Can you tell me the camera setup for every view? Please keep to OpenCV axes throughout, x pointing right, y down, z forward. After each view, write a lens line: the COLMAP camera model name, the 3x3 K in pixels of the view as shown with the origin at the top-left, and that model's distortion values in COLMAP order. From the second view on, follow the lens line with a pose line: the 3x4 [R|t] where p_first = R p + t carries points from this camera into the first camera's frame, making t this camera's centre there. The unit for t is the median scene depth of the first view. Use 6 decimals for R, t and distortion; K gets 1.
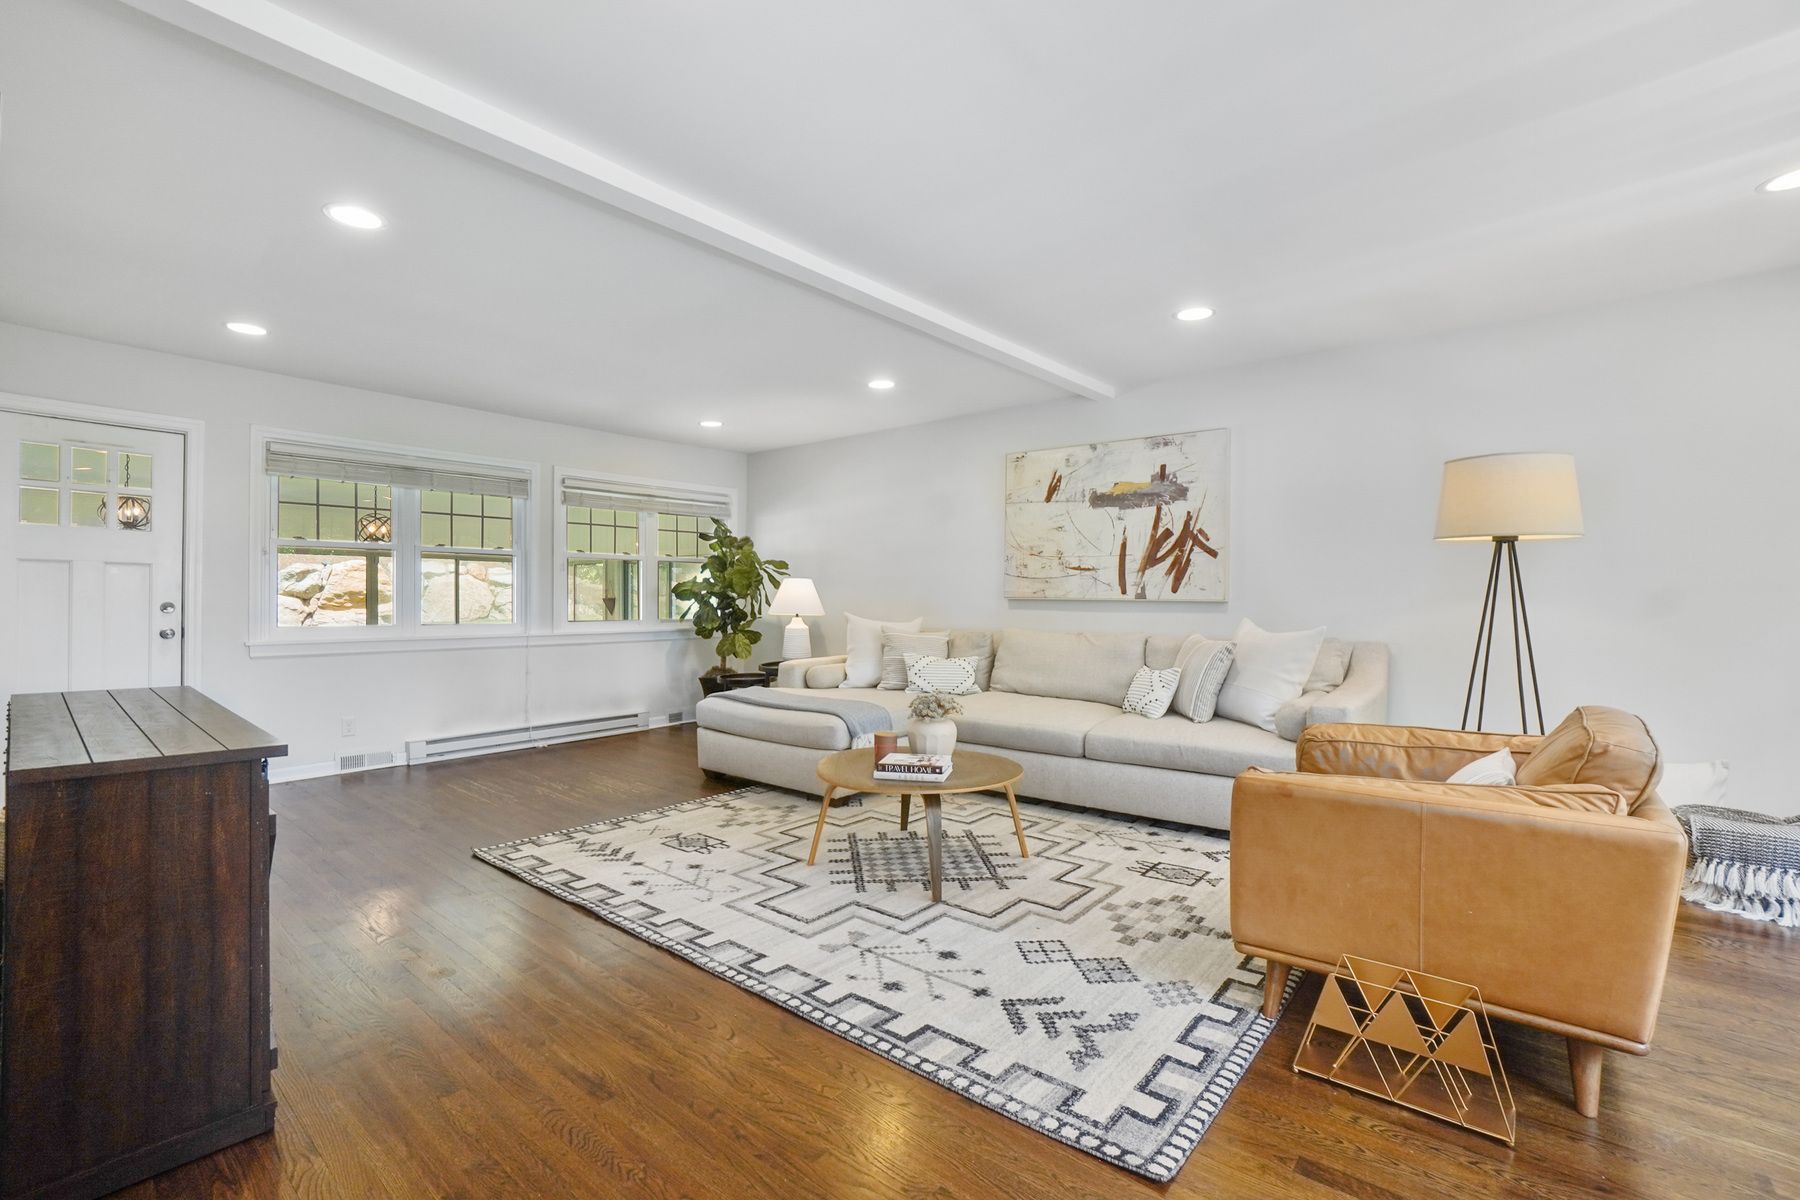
lens RADIAL K [[799.6, 0, 887.6], [0, 799.6, 596.0], [0, 0, 1]] dist [-0.049575, 0.006865]
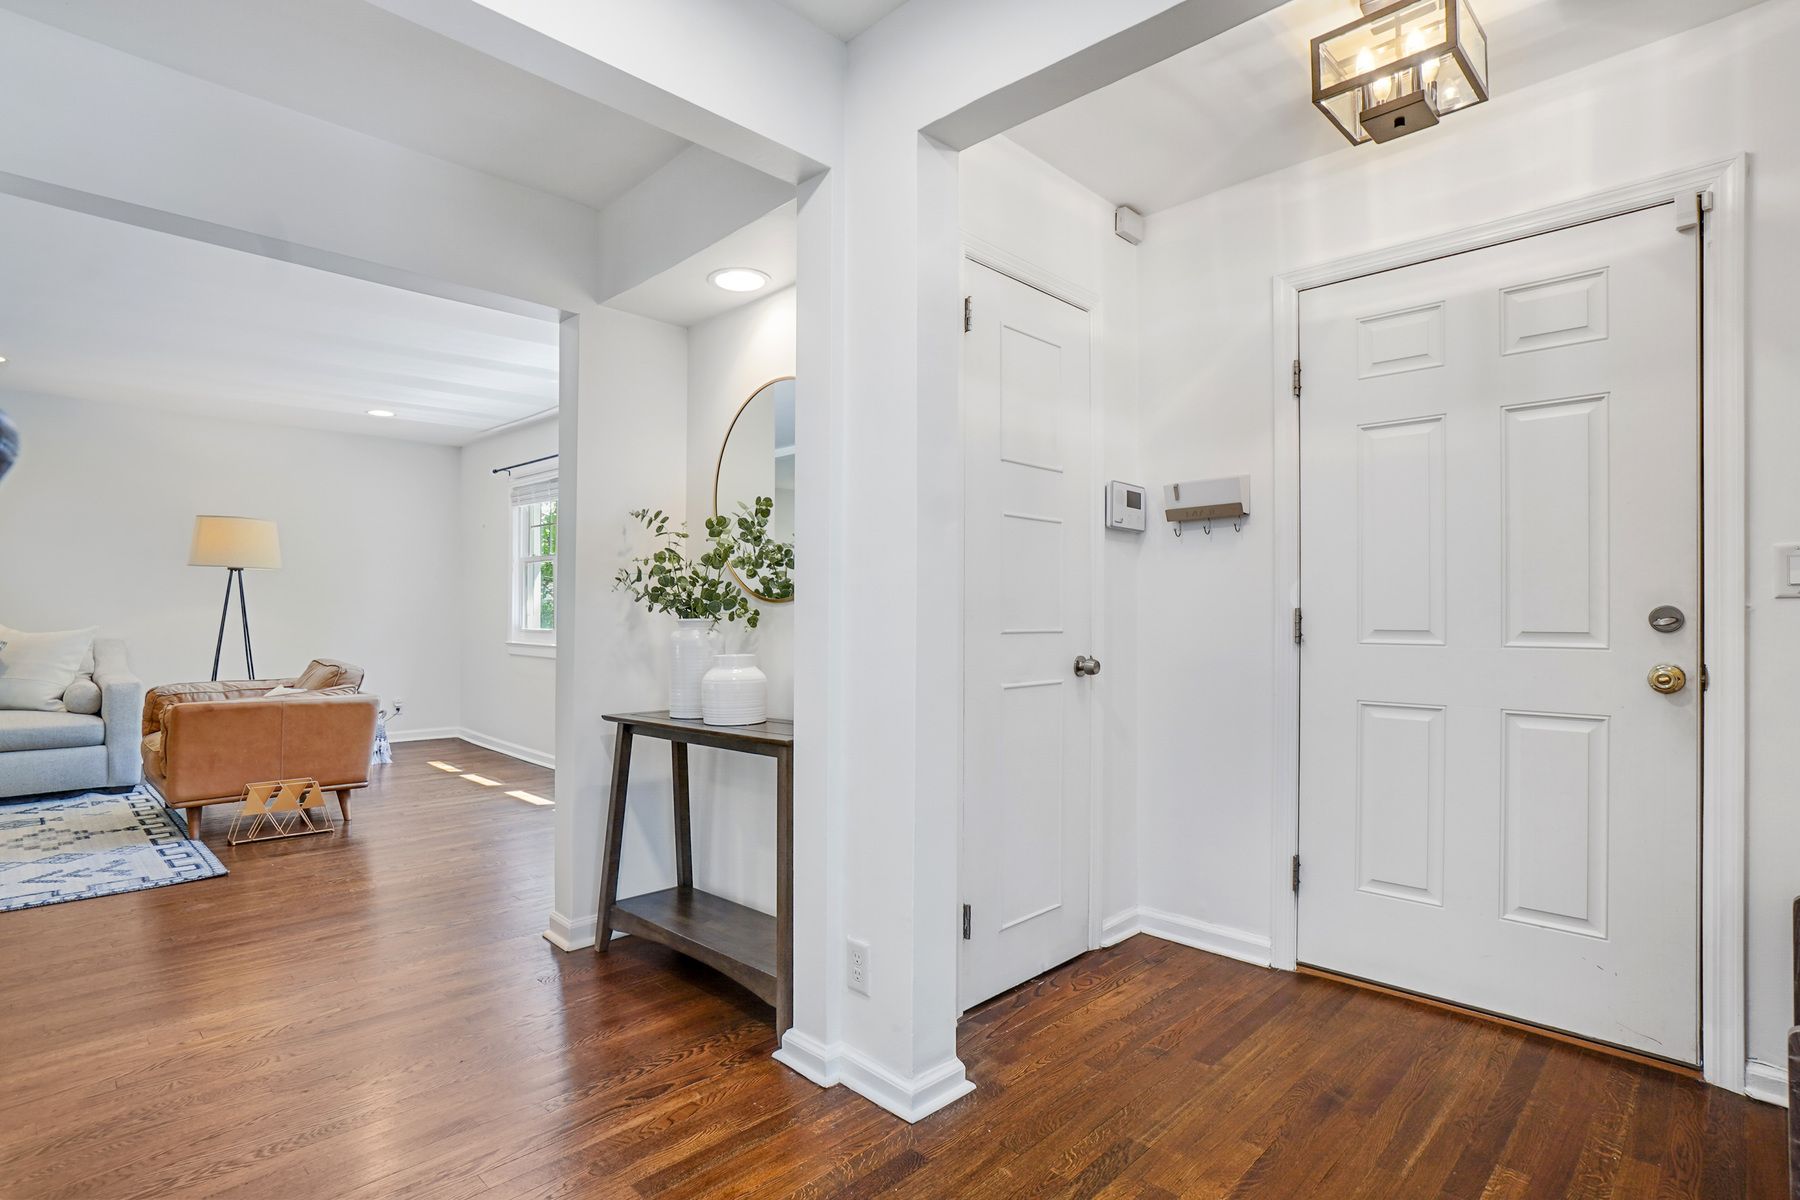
lens RADIAL K [[879.6, 0, 900.7], [0, 879.6, 605.7], [0, 0, 1]] dist [-0.046855, -0.000097]
pose [[0.049176, 0.011420, 0.998725, -0.688442], [-0.012510, 0.999863, -0.010817, 0.004108], [-0.998712, -0.011962, 0.049312, -0.348788]]
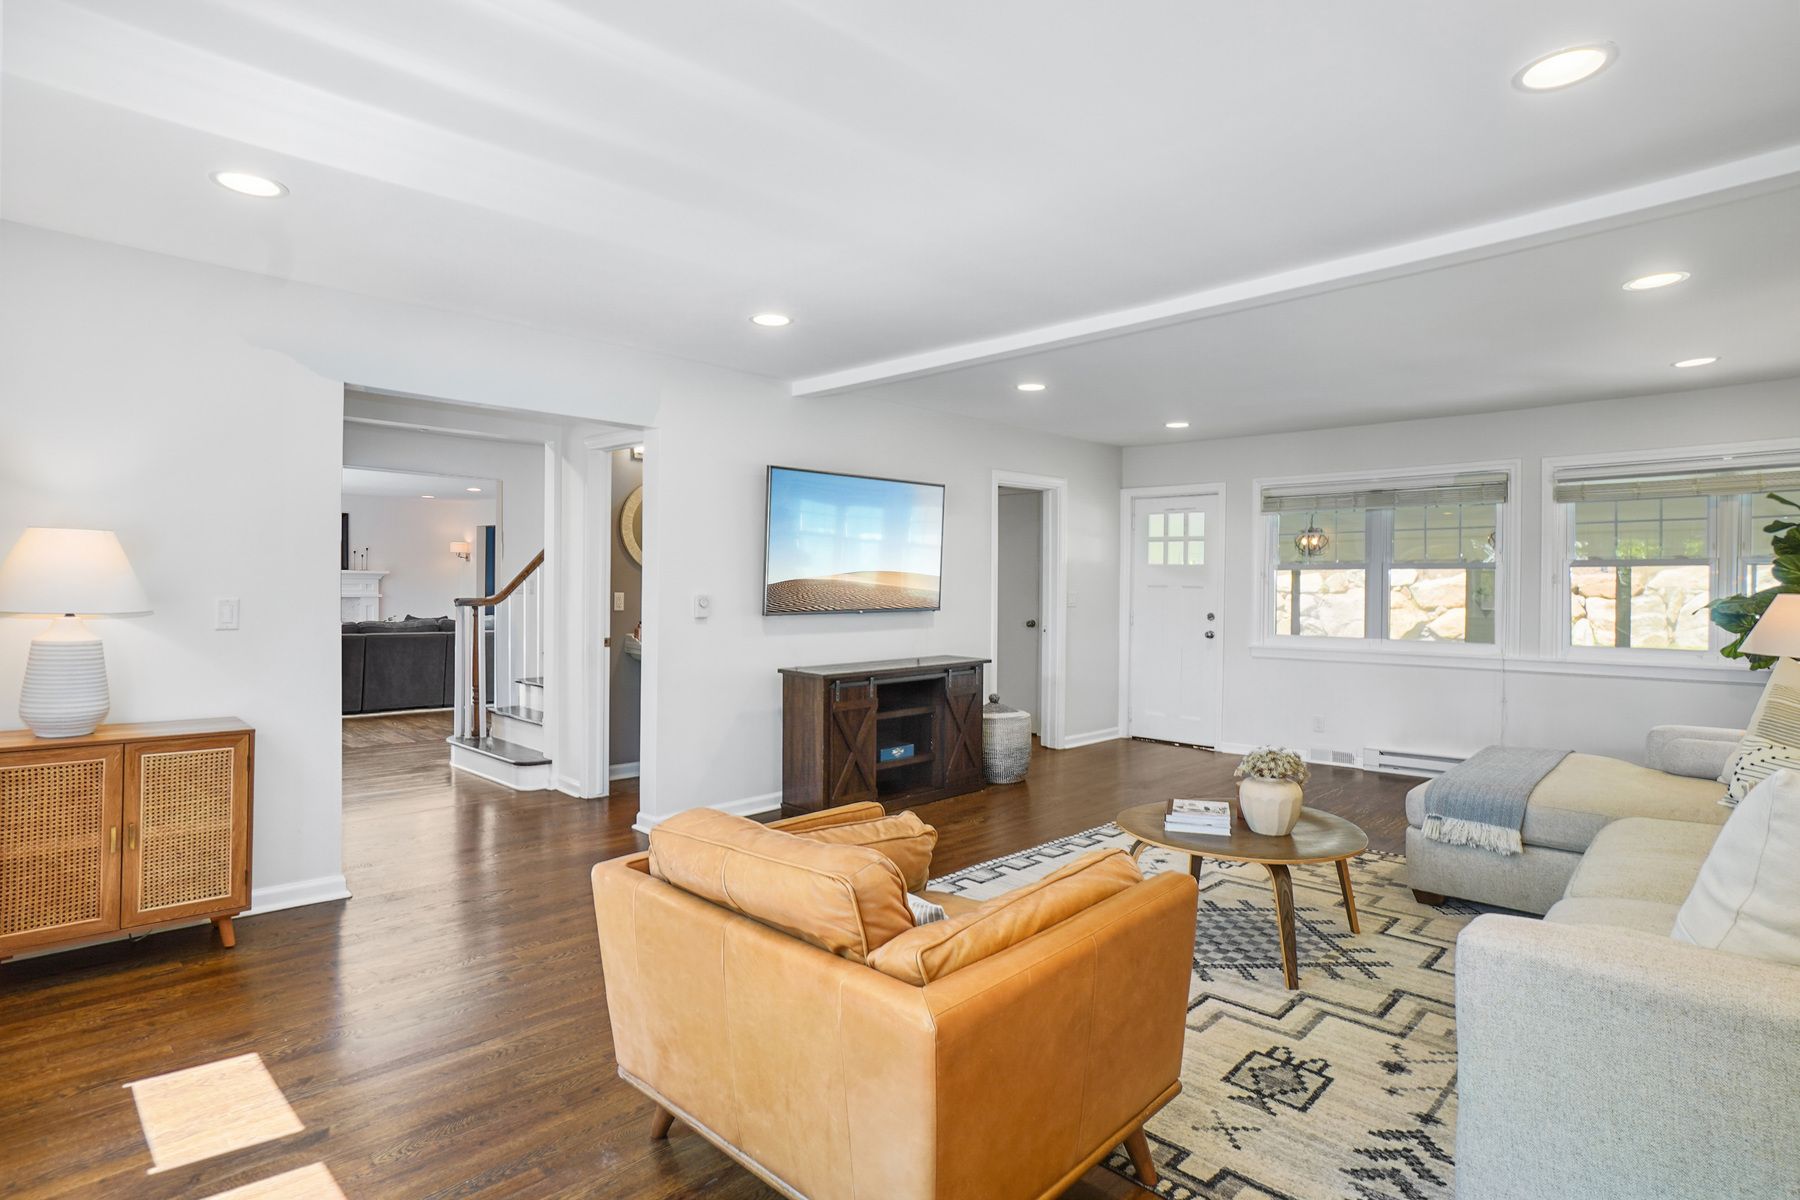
lens RADIAL K [[922.0, 0, 885.7], [0, 922.0, 592.7], [0, 0, 1]] dist [-0.036787, 0.001734]
pose [[-0.089069, 0.000845, -0.996025, 0.868074], [-0.001158, 0.999999, 0.000952, -0.033311], [0.996025, 0.001238, -0.089068, 0.577647]]
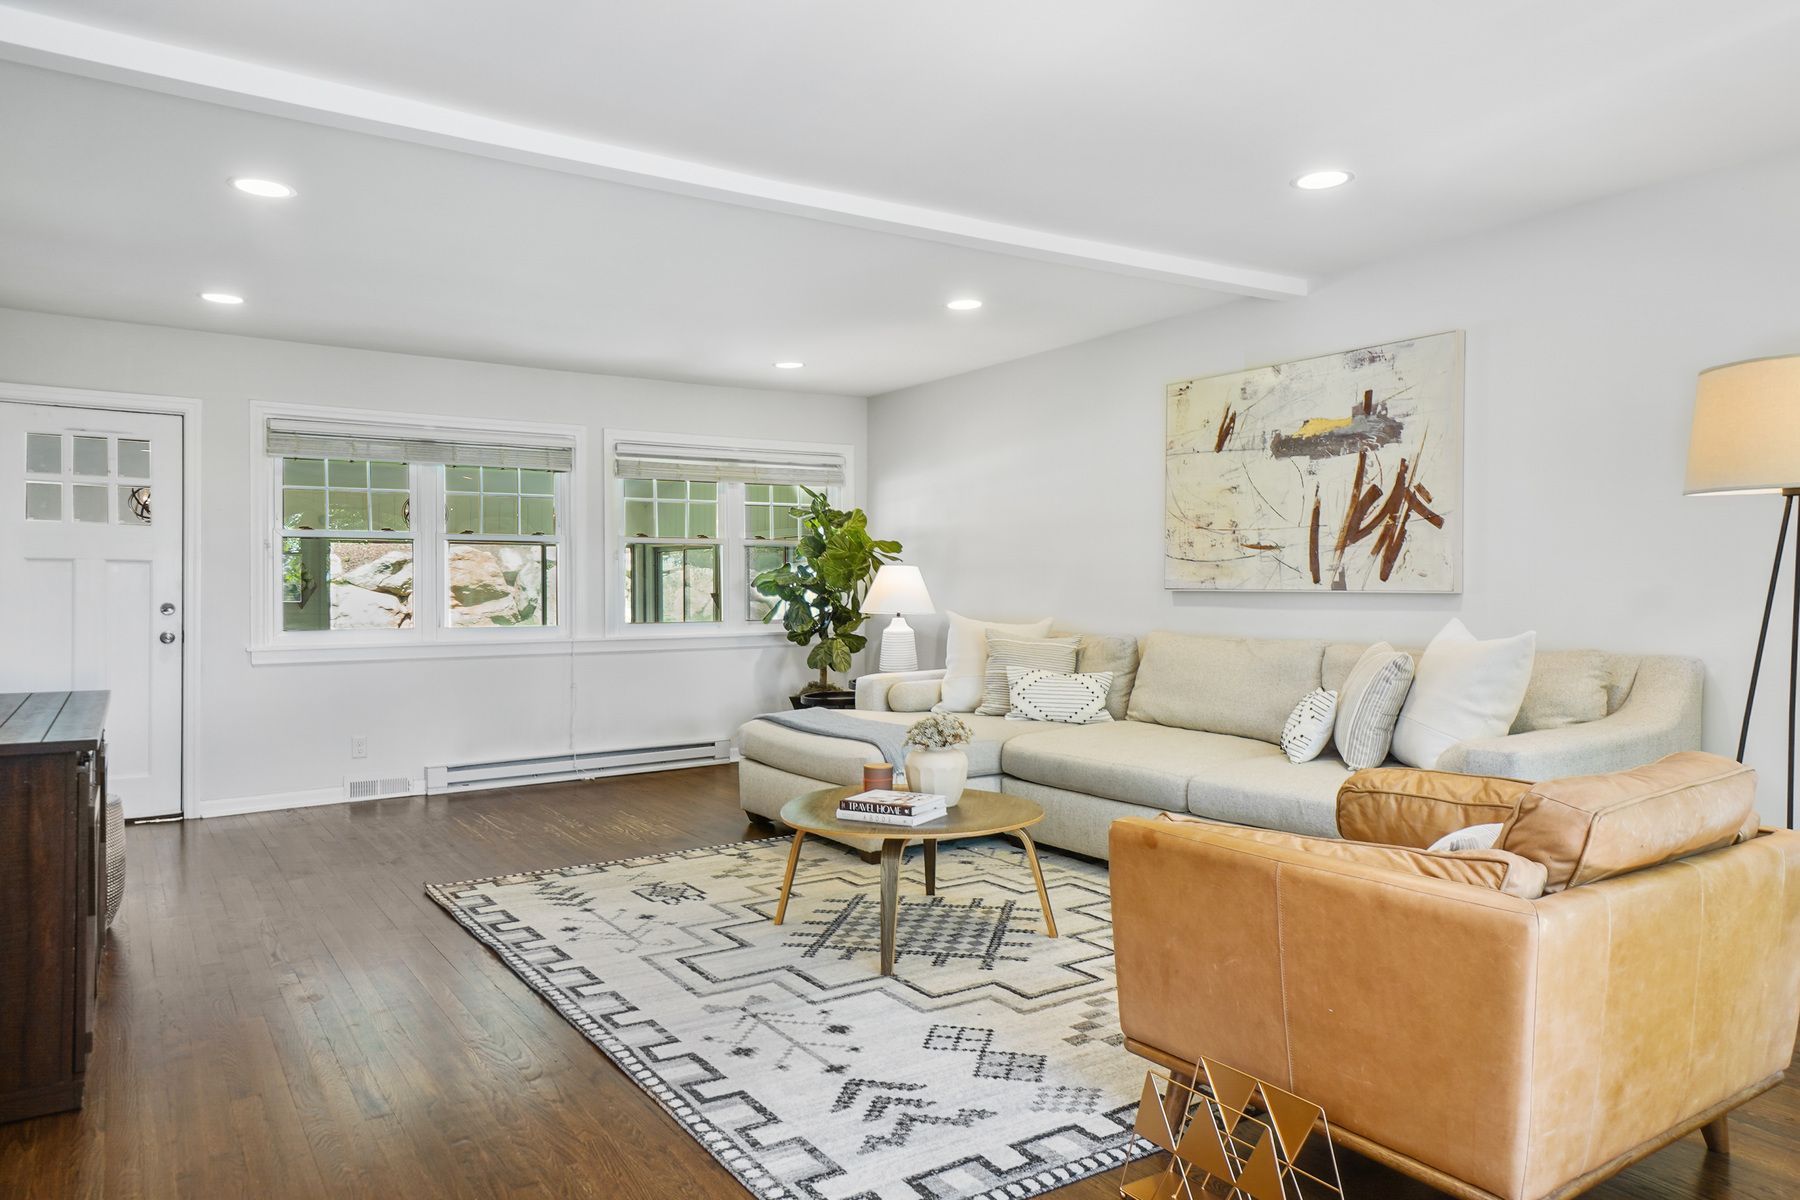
lens RADIAL K [[1186.9, 0, 888.7], [0, 1186.9, 587.5], [0, 0, 1]] dist [0.004676, -0.001244]
pose [[0.958047, -0.008830, -0.286473, 0.288320], [0.009387, 0.999956, 0.000571, -0.003167], [0.286456, -0.003236, 0.958088, -0.098443]]
